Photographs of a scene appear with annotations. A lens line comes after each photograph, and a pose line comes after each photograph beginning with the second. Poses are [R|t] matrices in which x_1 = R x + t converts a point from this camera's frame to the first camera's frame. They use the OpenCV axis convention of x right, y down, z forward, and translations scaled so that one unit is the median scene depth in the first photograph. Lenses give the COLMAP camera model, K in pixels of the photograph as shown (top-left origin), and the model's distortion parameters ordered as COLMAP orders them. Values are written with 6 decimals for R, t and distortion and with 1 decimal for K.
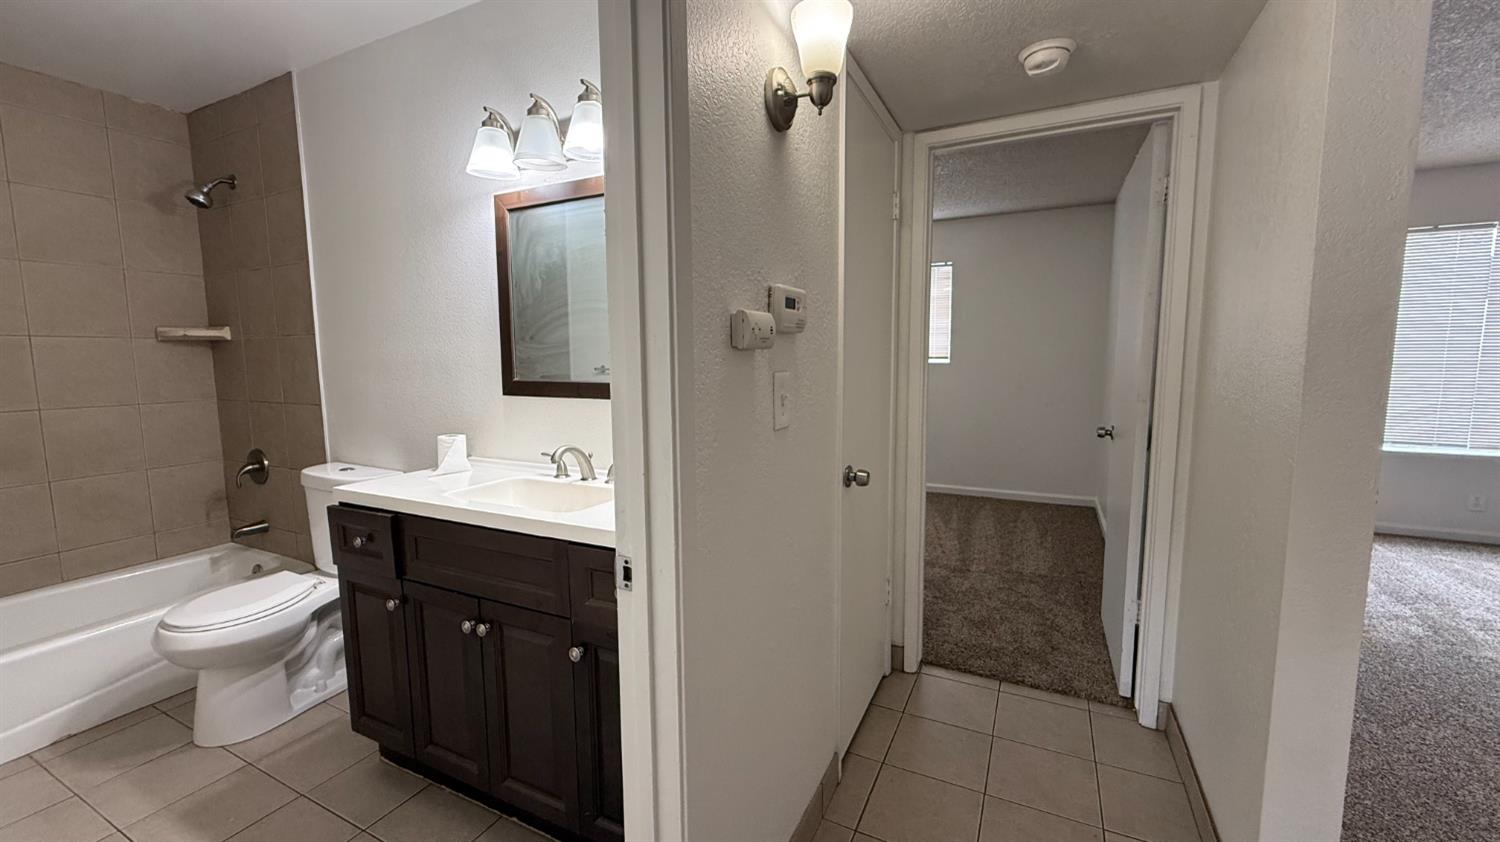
lens RADIAL K [[600.3, 0, 743.4], [0, 600.3, 422.2], [0, 0, 1]] dist [-0.003590, 0.001763]
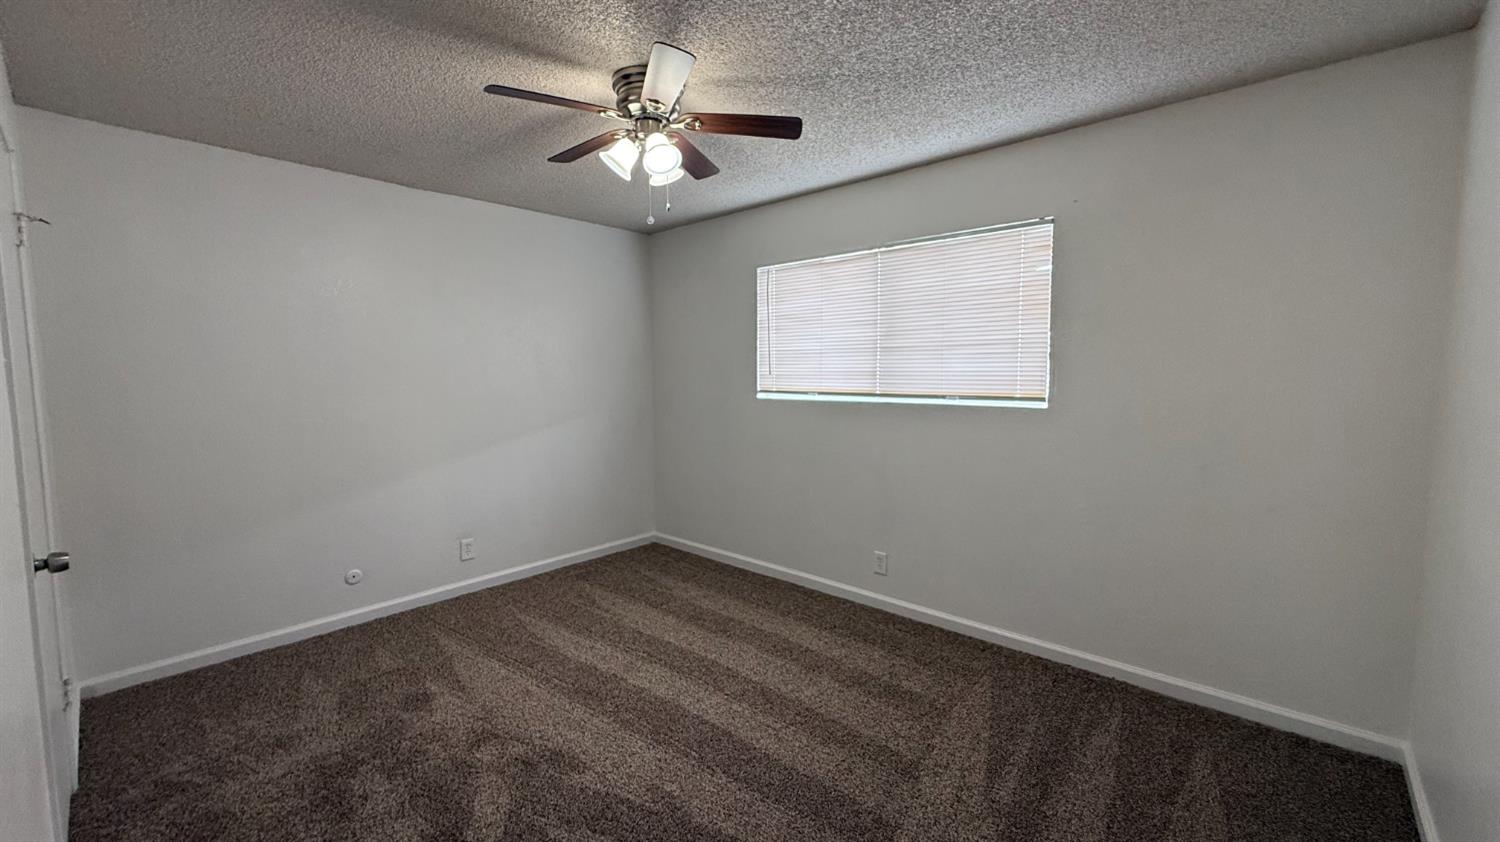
lens RADIAL K [[600.3, 0, 746.9], [0, 600.3, 414.3], [0, 0, 1]] dist [-0.003590, 0.001763]
pose [[0.959510, 0.018555, -0.281064, 0.243453], [-0.023481, 0.999624, -0.014168, -0.082545], [0.280695, 0.020195, 0.959585, 0.435288]]
